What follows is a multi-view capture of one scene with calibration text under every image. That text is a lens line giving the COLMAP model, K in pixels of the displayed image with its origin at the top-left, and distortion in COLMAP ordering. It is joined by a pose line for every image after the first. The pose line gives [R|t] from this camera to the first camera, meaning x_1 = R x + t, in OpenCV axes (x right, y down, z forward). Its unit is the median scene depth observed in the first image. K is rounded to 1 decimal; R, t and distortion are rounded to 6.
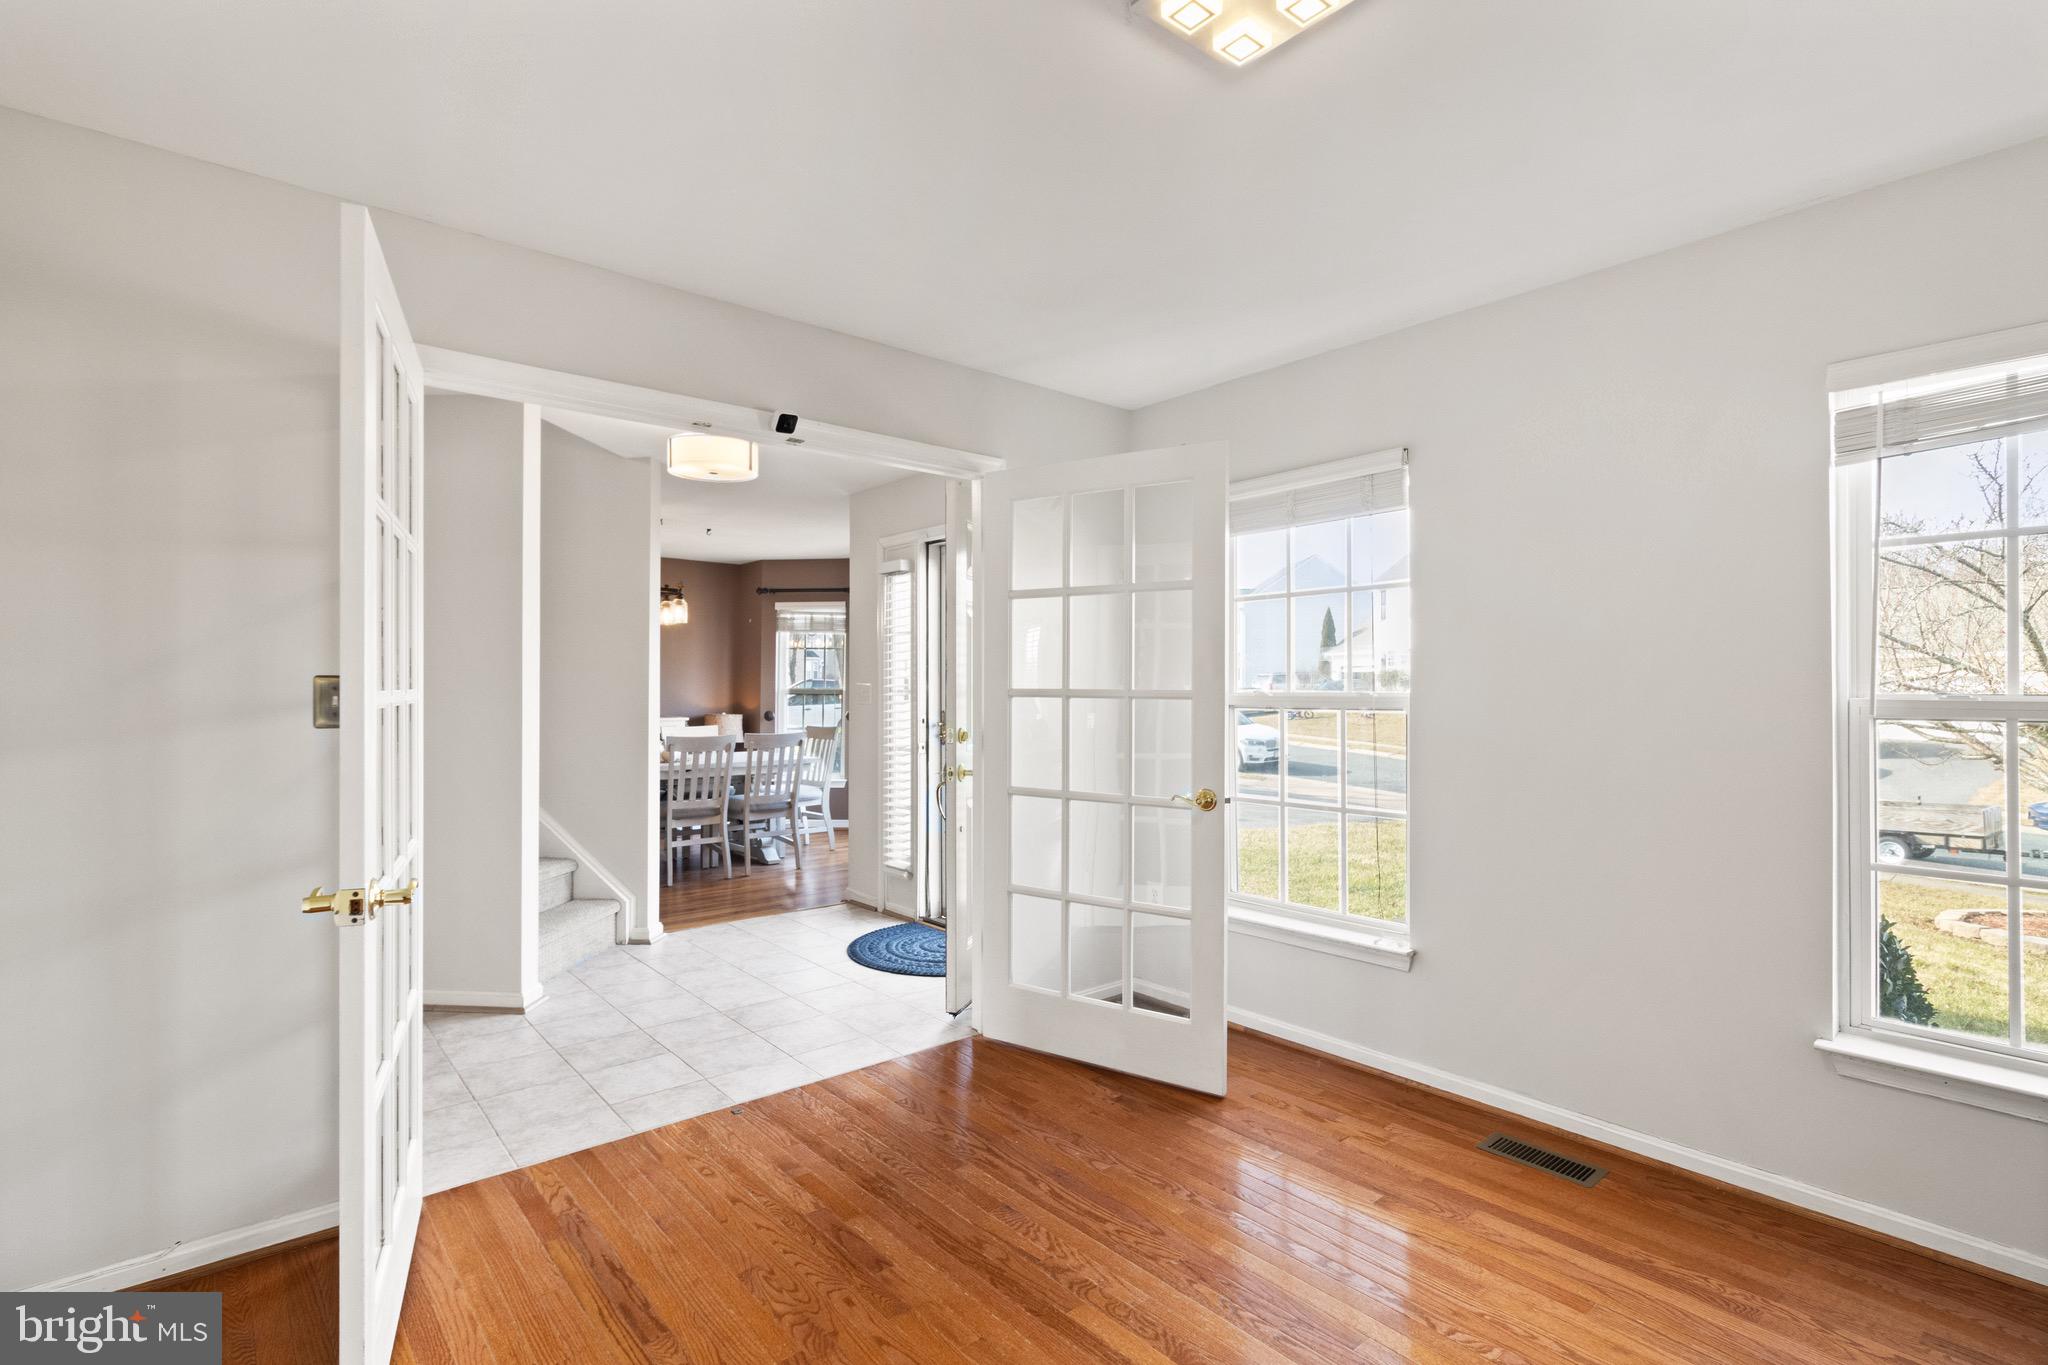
lens RADIAL K [[960.2, 0, 1009.9], [0, 960.2, 686.9], [0, 0, 1]] dist [0.000628, 0.000150]
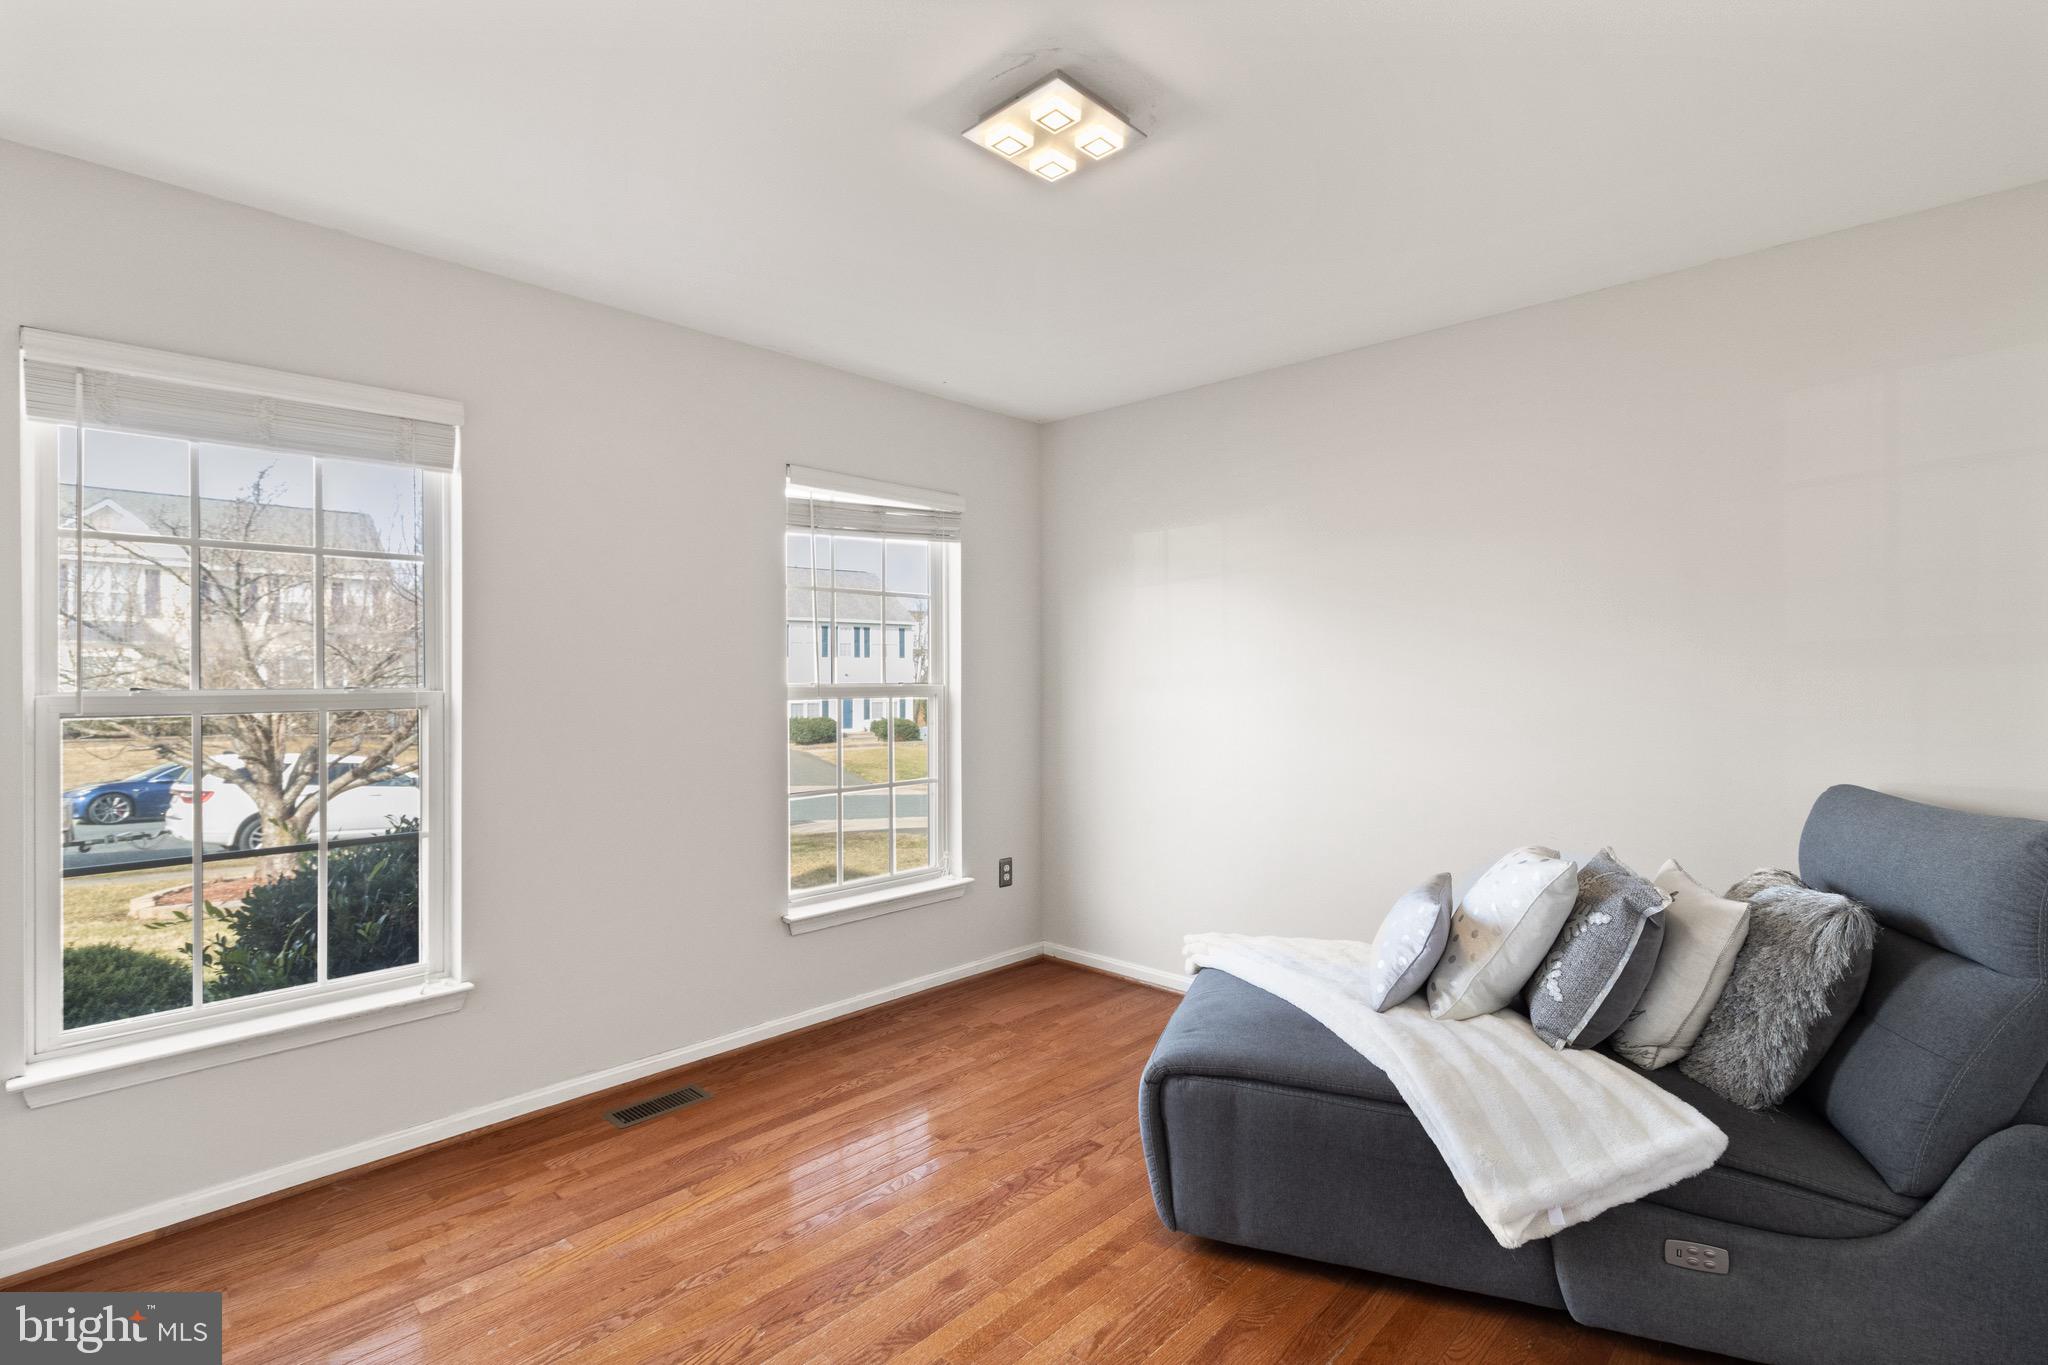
lens RADIAL K [[978.2, 0, 1026.0], [0, 978.2, 673.4], [0, 0, 1]] dist [0.003403, 0.000888]
pose [[-0.119608, 0.003425, 0.992815, -0.672570], [0.001802, 0.999993, -0.003233, -0.002313], [-0.992820, 0.001402, -0.119613, 0.775217]]
